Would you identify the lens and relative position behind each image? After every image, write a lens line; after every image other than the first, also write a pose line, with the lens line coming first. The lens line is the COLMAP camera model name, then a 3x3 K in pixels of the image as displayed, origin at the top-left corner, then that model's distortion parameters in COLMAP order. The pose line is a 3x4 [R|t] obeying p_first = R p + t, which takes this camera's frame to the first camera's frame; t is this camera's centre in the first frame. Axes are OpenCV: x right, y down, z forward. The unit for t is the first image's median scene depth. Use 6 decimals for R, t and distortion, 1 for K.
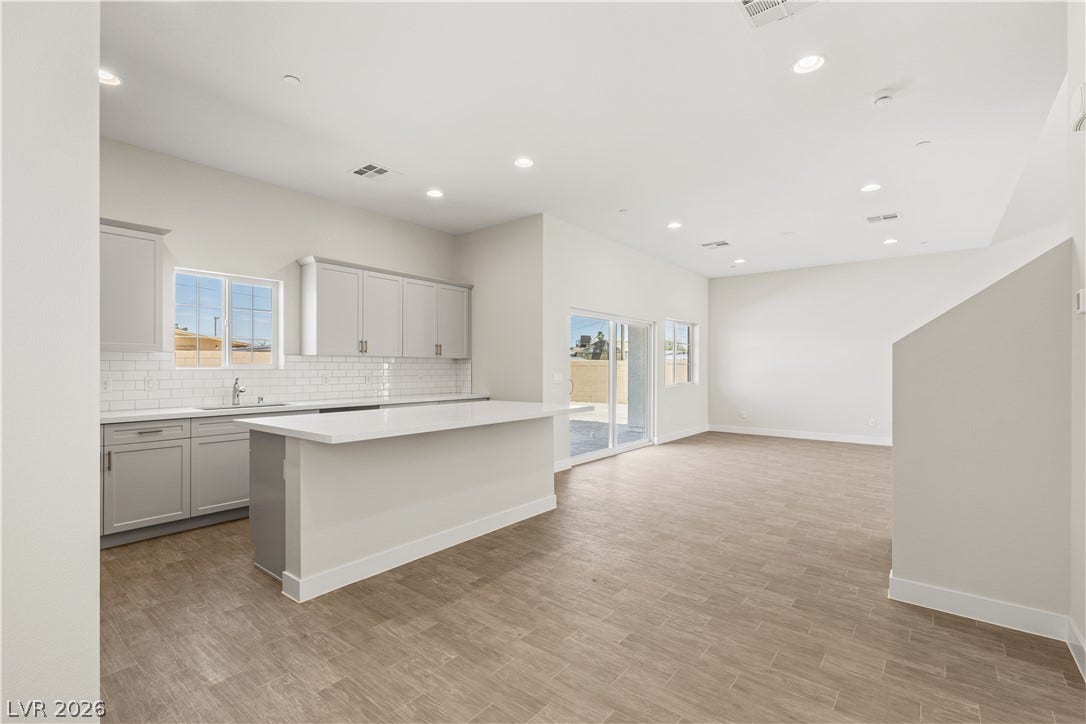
lens RADIAL K [[491.3, 0, 543.8], [0, 491.3, 365.8], [0, 0, 1]] dist [0.011917, -0.002213]
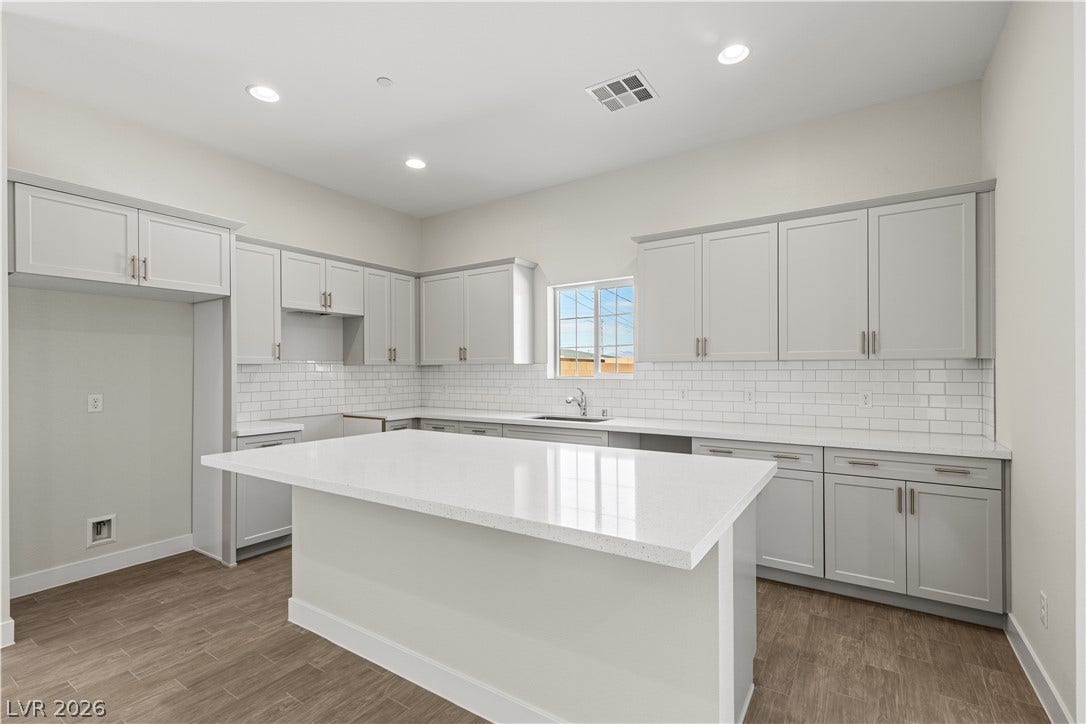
lens RADIAL K [[491.3, 0, 550.4], [0, 491.3, 368.5], [0, 0, 1]] dist [0.011917, -0.002213]
pose [[0.096504, -0.008140, -0.995299, 0.325316], [0.005474, 0.999956, -0.007648, -0.007054], [0.995317, -0.004710, 0.096545, 0.856919]]
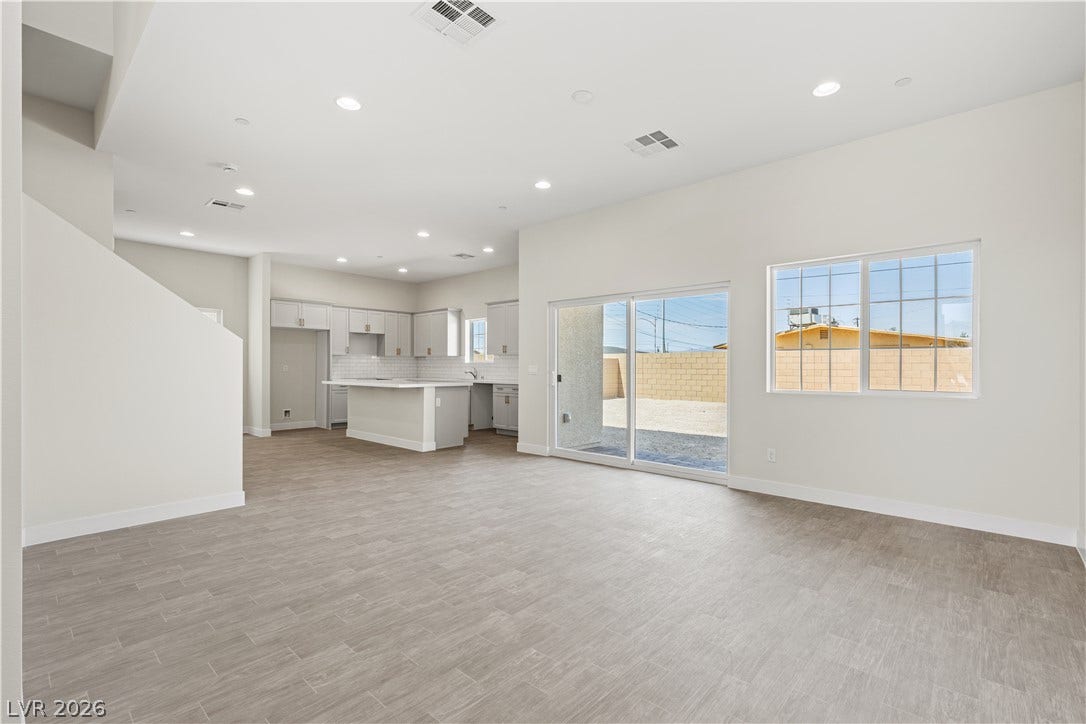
lens RADIAL K [[491.3, 0, 550.8], [0, 491.3, 357.3], [0, 0, 1]] dist [0.011917, -0.002213]
pose [[-0.054746, -0.018344, -0.998332, 1.516099], [-0.002537, 0.999831, -0.018232, 0.021236], [0.998497, 0.001535, -0.054783, 1.470453]]
